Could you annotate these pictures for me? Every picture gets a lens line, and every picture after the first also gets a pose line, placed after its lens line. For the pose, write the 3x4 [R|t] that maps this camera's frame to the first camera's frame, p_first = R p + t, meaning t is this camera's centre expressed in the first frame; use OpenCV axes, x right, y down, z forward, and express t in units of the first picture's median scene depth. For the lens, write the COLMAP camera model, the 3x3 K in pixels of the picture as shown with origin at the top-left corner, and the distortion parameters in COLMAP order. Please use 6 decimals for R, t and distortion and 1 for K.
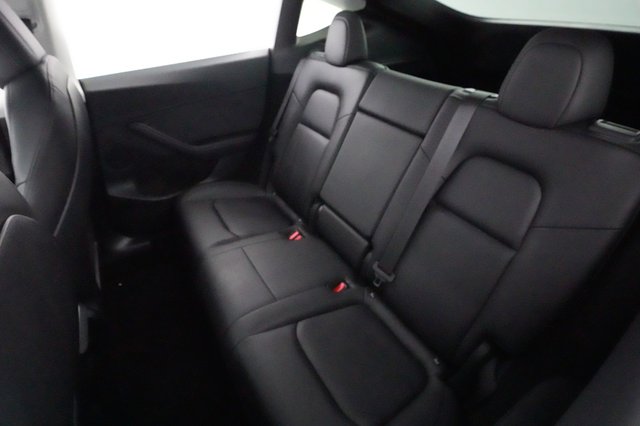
lens RADIAL K [[312.2, 0, 320.0], [0, 312.2, 213.0], [0, 0, 1]] dist [0.001397, -0.000043]
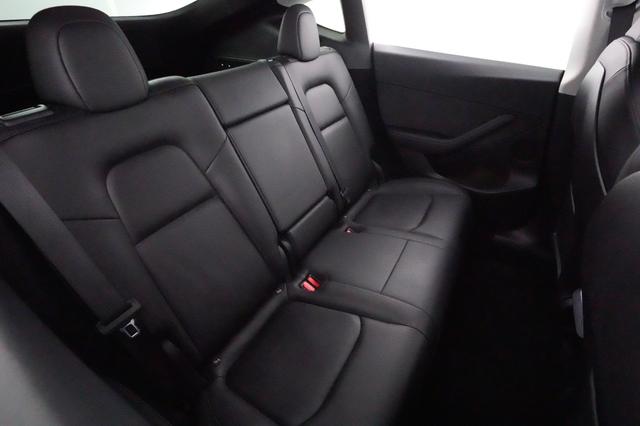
lens RADIAL K [[312.2, 0, 320.0], [0, 312.2, 213.0], [0, 0, 1]] dist [0.001397, -0.000043]
pose [[-0.482232, -0.502430, 0.717647, -0.581236], [0.496554, 0.518123, 0.696407, -0.573504], [-0.721725, 0.692180, -0.000372, 0.857733]]
